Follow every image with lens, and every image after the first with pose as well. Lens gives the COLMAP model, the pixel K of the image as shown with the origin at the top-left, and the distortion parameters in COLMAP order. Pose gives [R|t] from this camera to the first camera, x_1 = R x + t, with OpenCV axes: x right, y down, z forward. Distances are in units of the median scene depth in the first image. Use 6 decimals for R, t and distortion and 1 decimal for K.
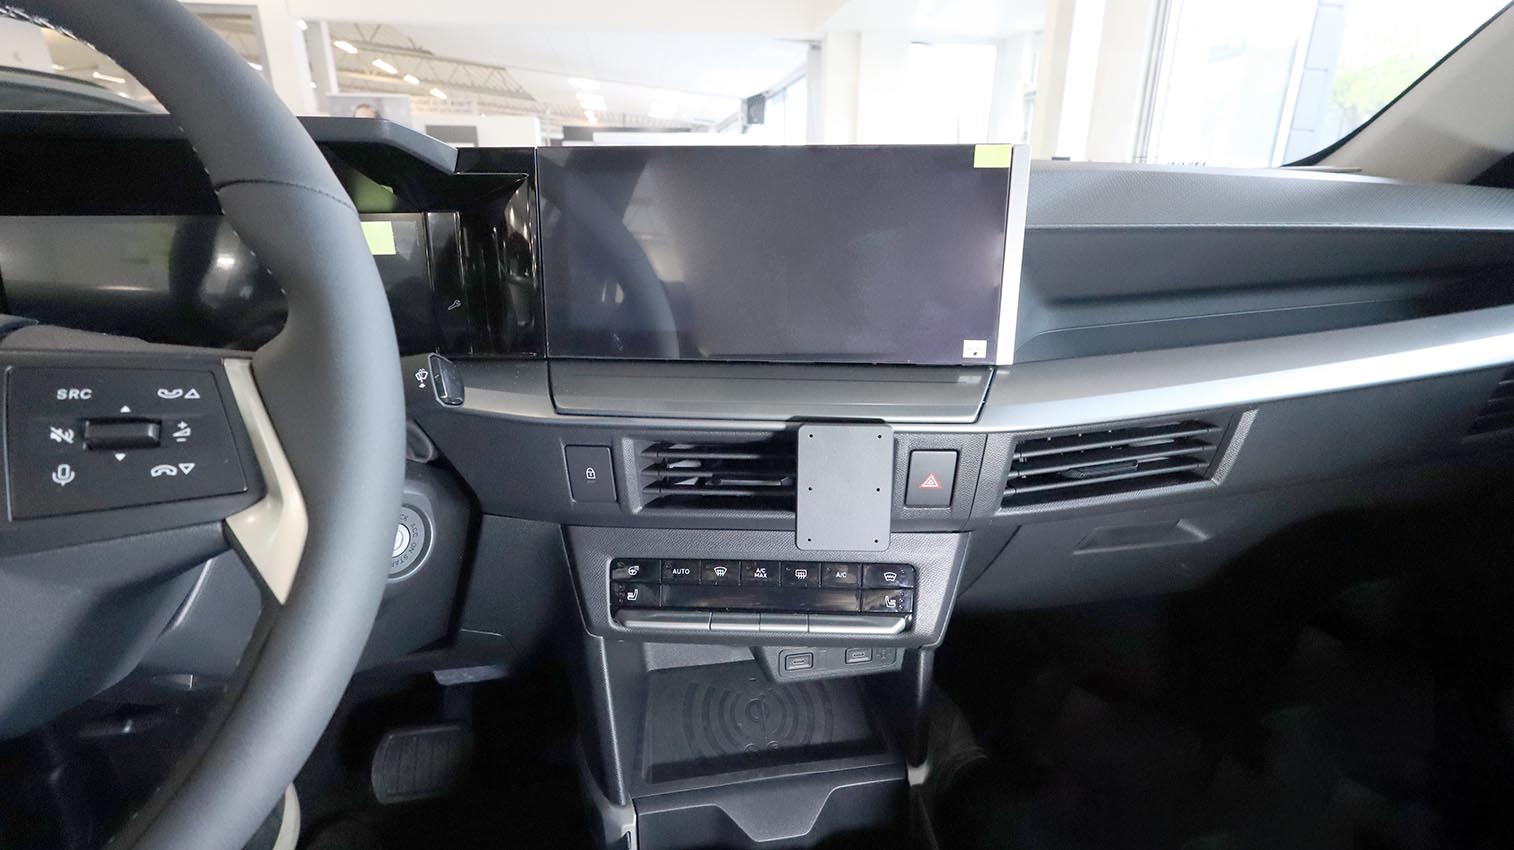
lens RADIAL K [[700.4, 0, 758.1], [0, 700.4, 428.5], [0, 0, 1]] dist [-0.009234, 0.002177]
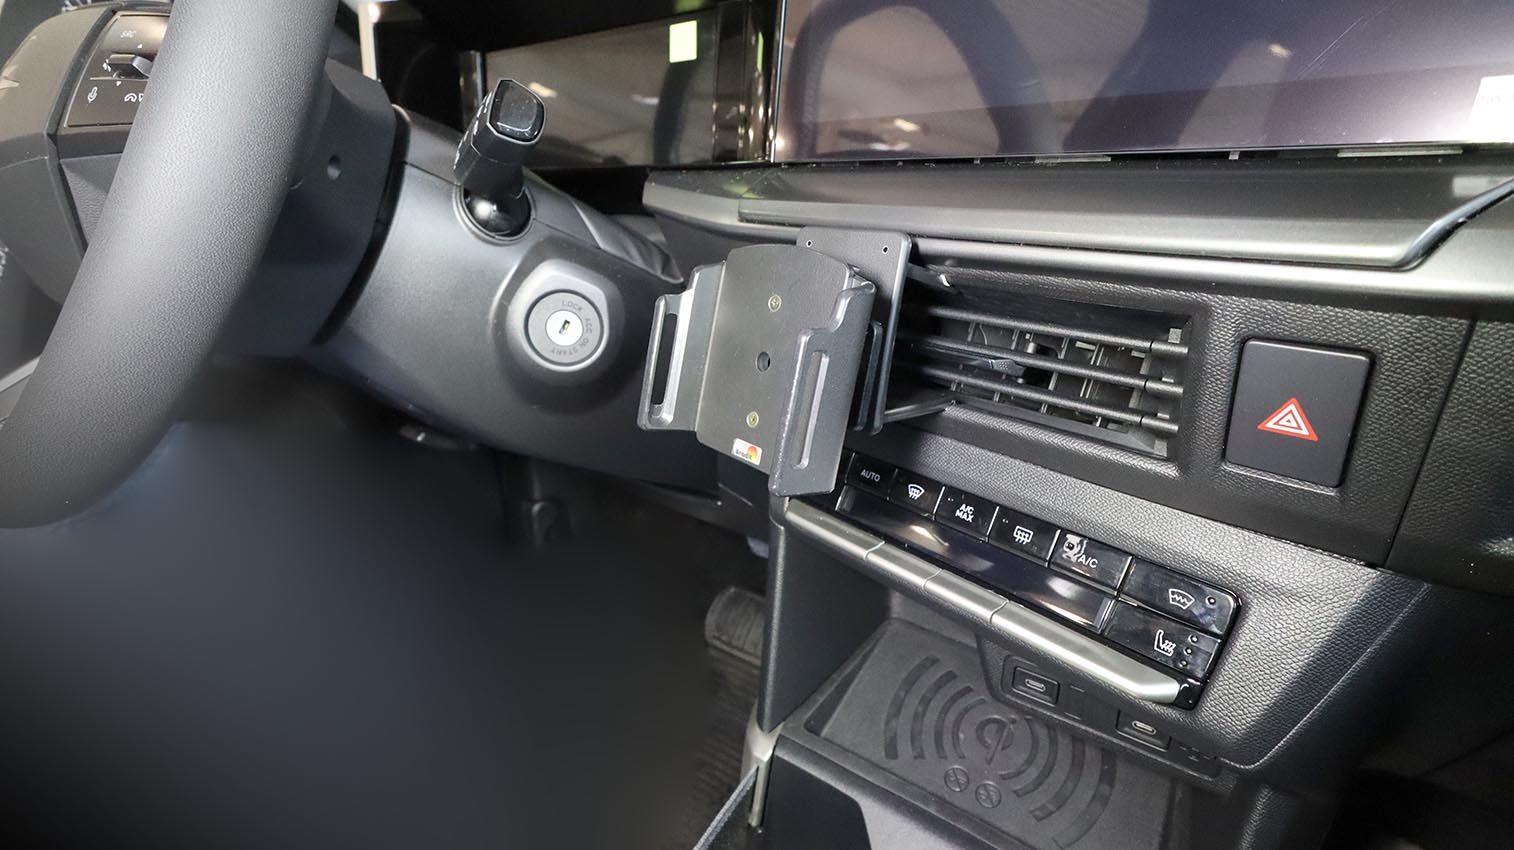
lens RADIAL K [[700.4, 0, 754.9], [0, 700.4, 430.4], [0, 0, 1]] dist [-0.009234, 0.002177]
pose [[0.678521, 0.245641, -0.692294, 0.310182], [-0.215052, 0.967567, 0.132540, 0.093151], [0.702398, 0.058948, 0.709340, 0.416320]]
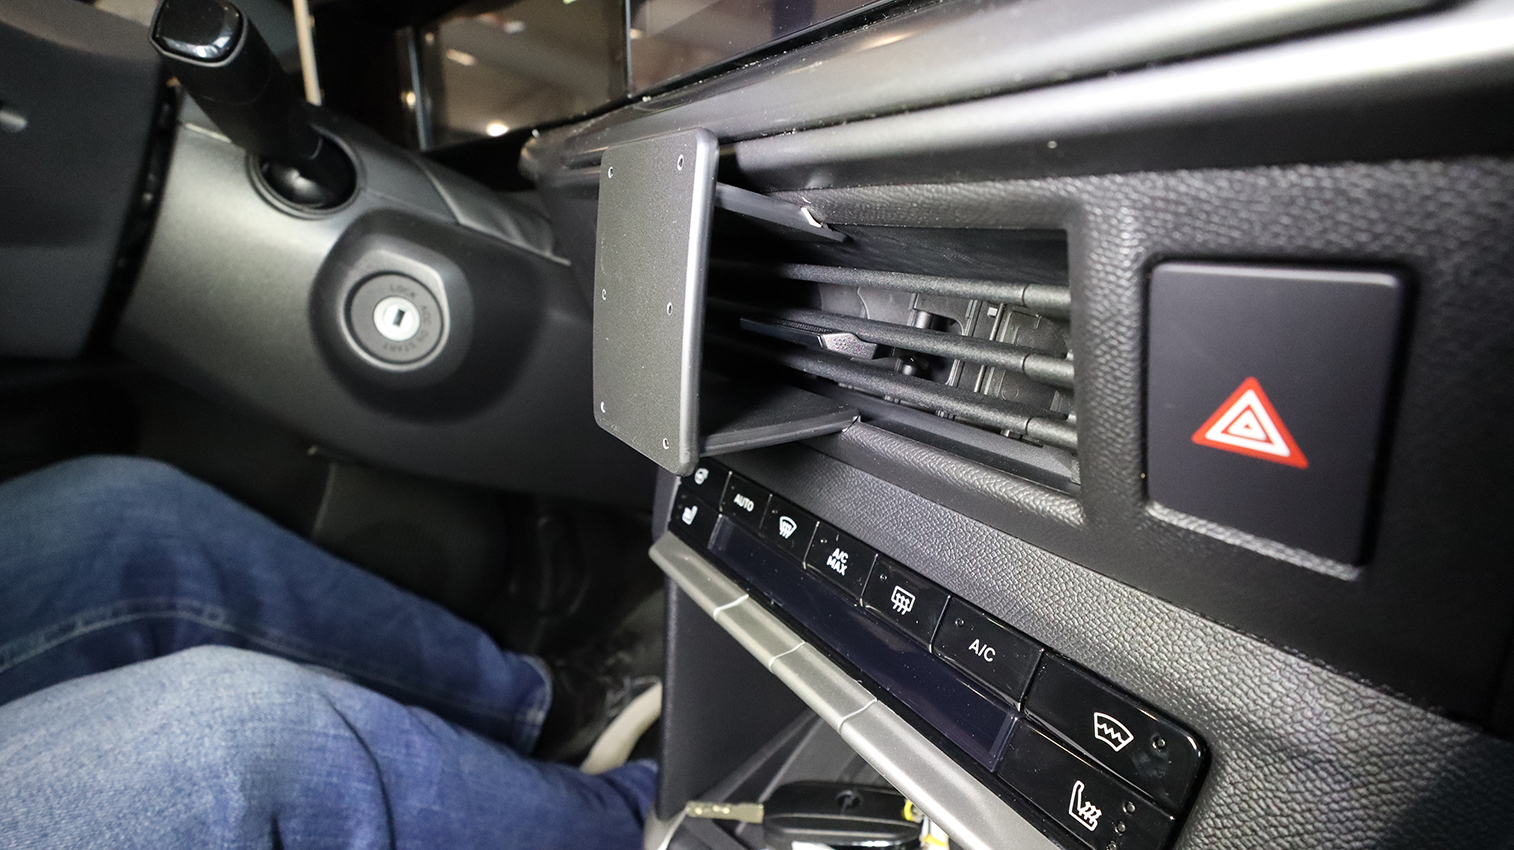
lens RADIAL K [[700.4, 0, 748.8], [0, 700.4, 431.7], [0, 0, 1]] dist [-0.009234, 0.002177]
pose [[0.567597, 0.235612, -0.788873, 0.315279], [-0.189696, 0.969822, 0.153169, 0.071709], [0.801155, 0.062708, 0.595163, 0.707182]]
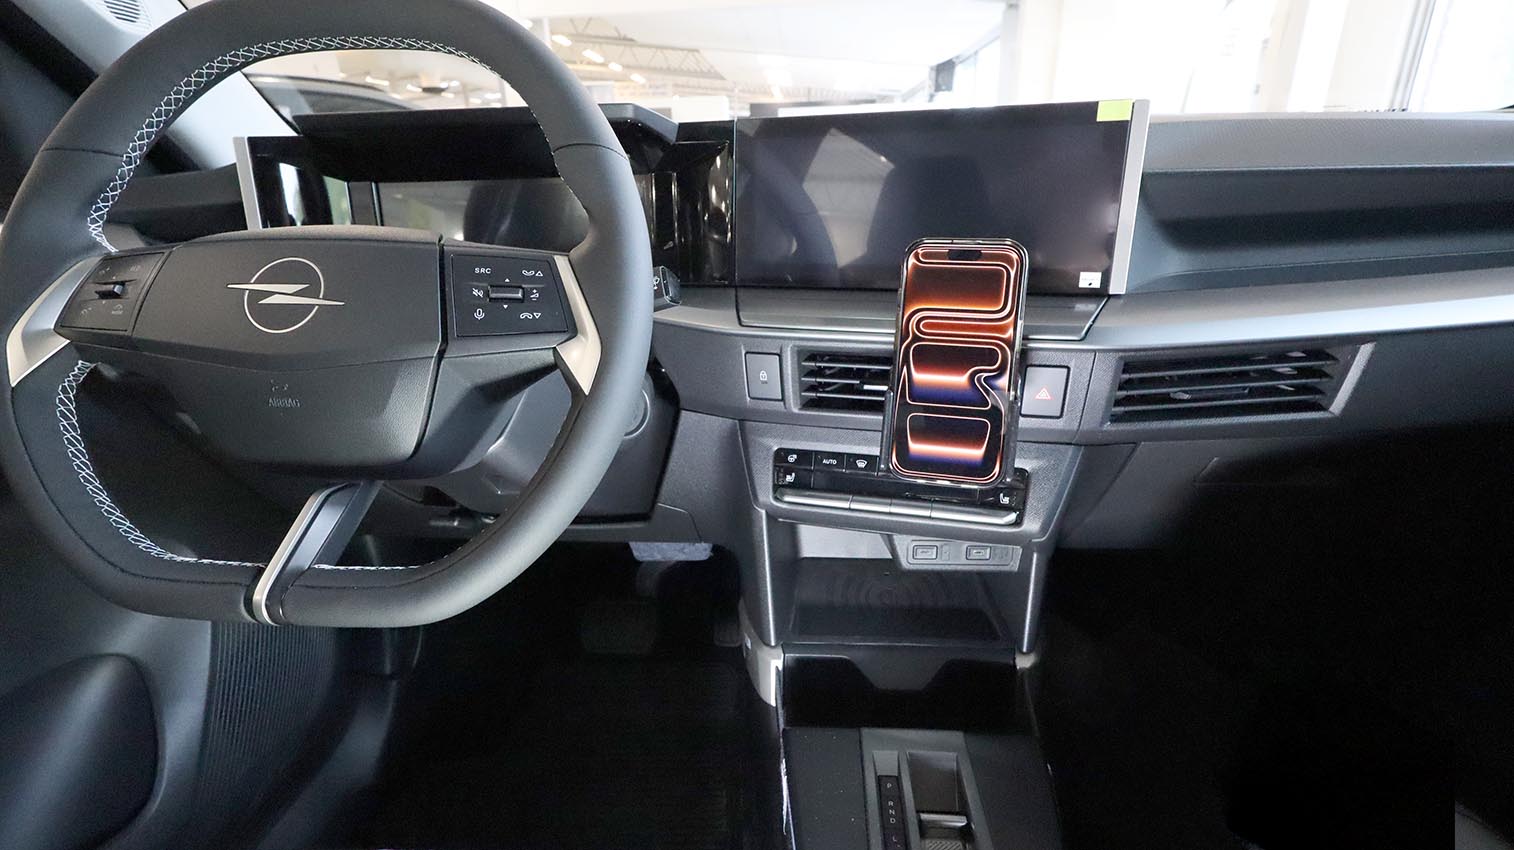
lens RADIAL K [[700.4, 0, 755.2], [0, 700.4, 430.4], [0, 0, 1]] dist [-0.009234, 0.002177]
pose [[0.969283, 0.059792, -0.238571, 0.057863], [-0.051392, 0.997825, 0.041284, 0.107927], [0.240521, -0.027755, 0.970247, -0.247553]]
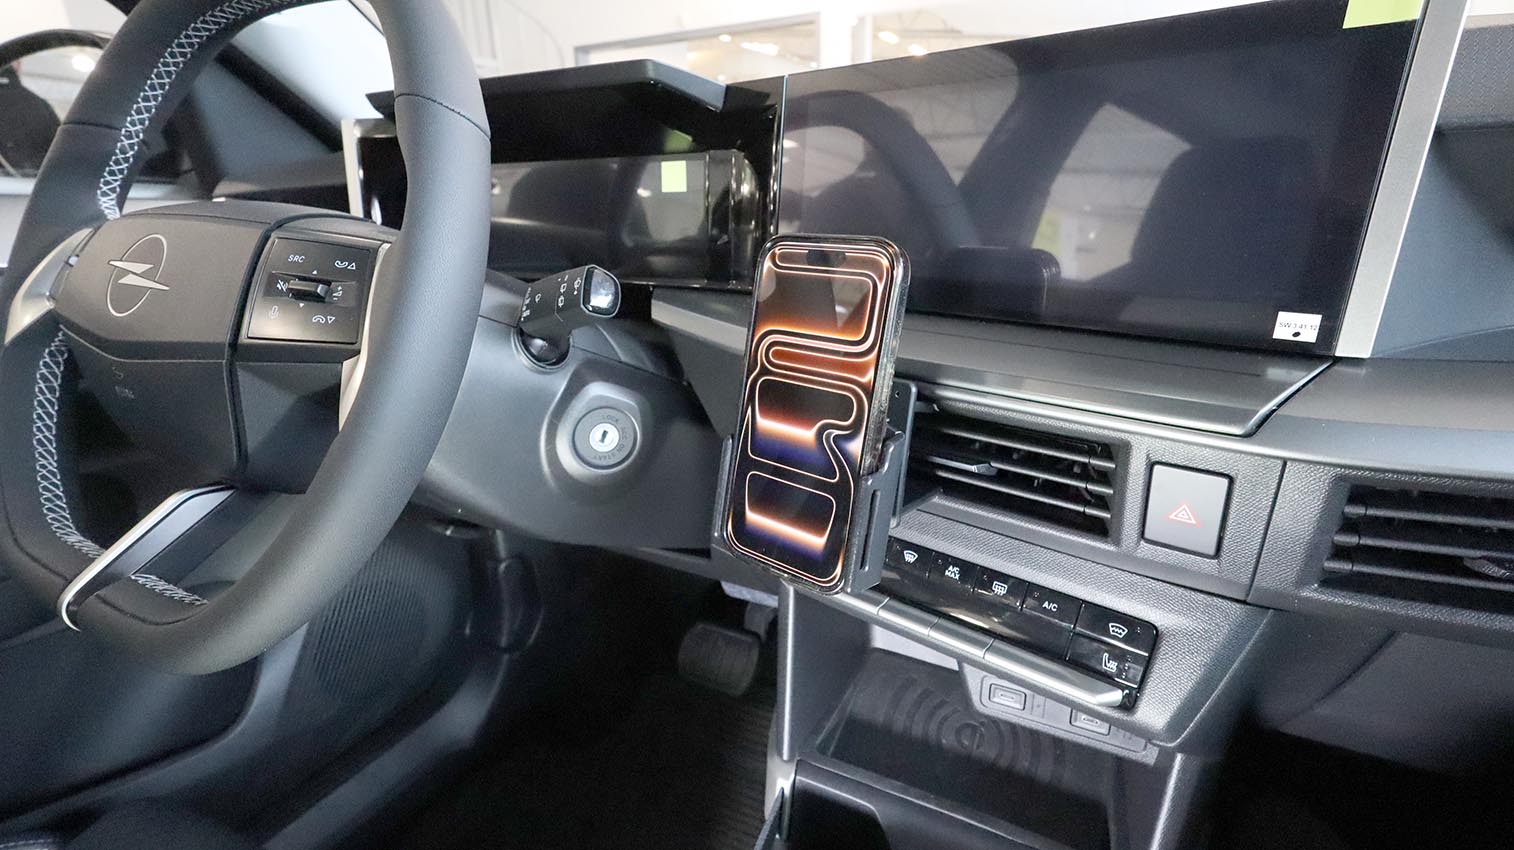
lens RADIAL K [[700.4, 0, 758.4], [0, 700.4, 430.3], [0, 0, 1]] dist [-0.009234, 0.002177]
pose [[0.787915, 0.187160, -0.586653, 0.290053], [-0.167818, 0.981895, 0.087863, 0.004825], [0.592476, 0.029223, 0.805058, 0.187180]]
